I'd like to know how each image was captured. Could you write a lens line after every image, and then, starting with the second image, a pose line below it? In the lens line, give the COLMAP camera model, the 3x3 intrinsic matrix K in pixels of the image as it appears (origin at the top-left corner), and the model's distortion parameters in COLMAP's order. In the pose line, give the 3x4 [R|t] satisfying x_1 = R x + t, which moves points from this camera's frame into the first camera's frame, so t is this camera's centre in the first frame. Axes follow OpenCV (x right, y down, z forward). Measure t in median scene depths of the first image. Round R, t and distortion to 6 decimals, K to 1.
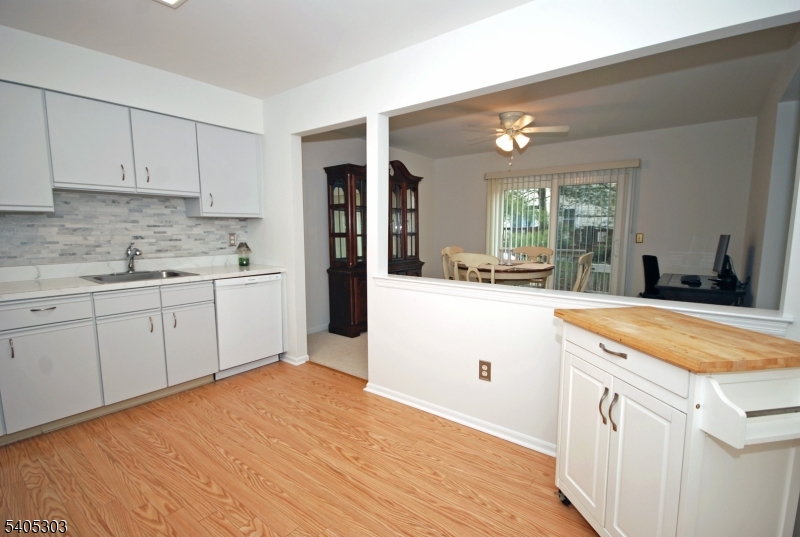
lens RADIAL K [[396.3, 0, 401.8], [0, 396.3, 276.4], [0, 0, 1]] dist [0.000984, -0.000070]
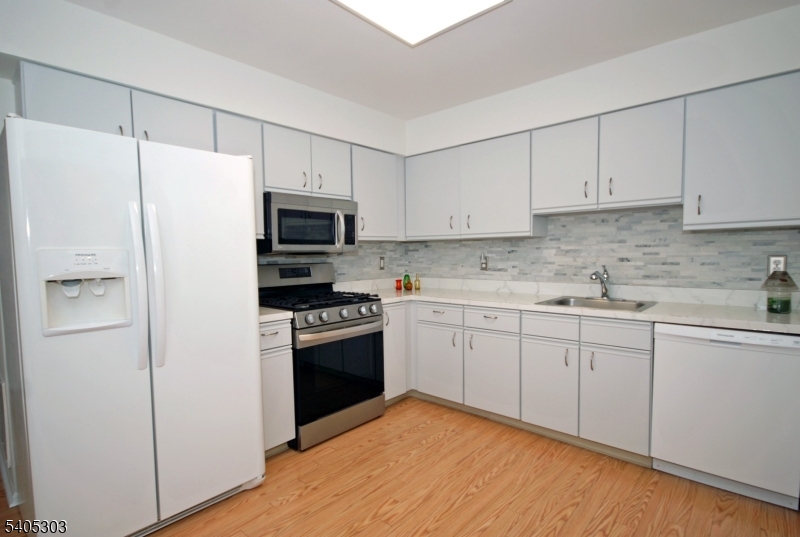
lens RADIAL K [[397.3, 0, 396.0], [0, 397.3, 278.8], [0, 0, 1]] dist [0.001019, 0.000159]
pose [[-0.078749, 0.064687, -0.994794, 0.247641], [-0.105656, 0.991731, 0.072852, -0.071096], [0.991280, 0.110843, -0.071263, 0.607320]]
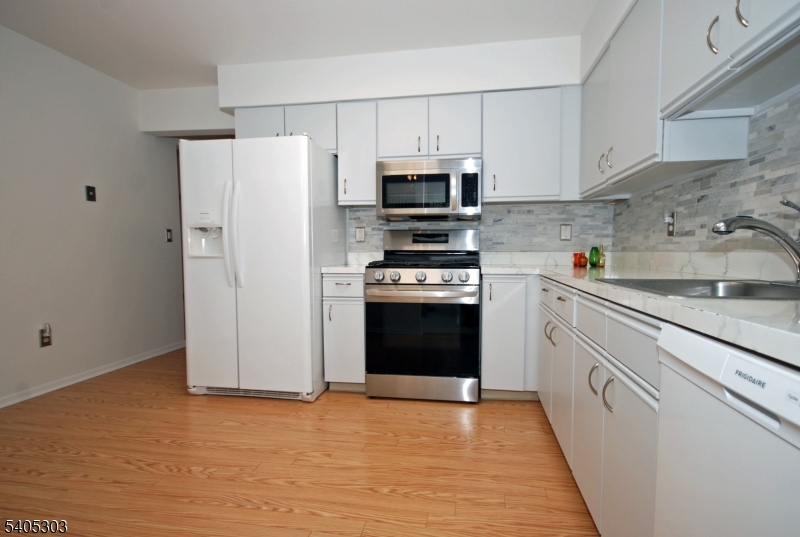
lens RADIAL K [[396.3, 0, 401.8], [0, 396.3, 276.4], [0, 0, 1]] dist [0.000984, -0.000070]
pose [[-0.876525, 0.031233, -0.480342, -0.190680], [-0.057619, 0.983910, 0.169119, -0.058522], [0.477896, 0.175914, -0.860622, 1.165323]]
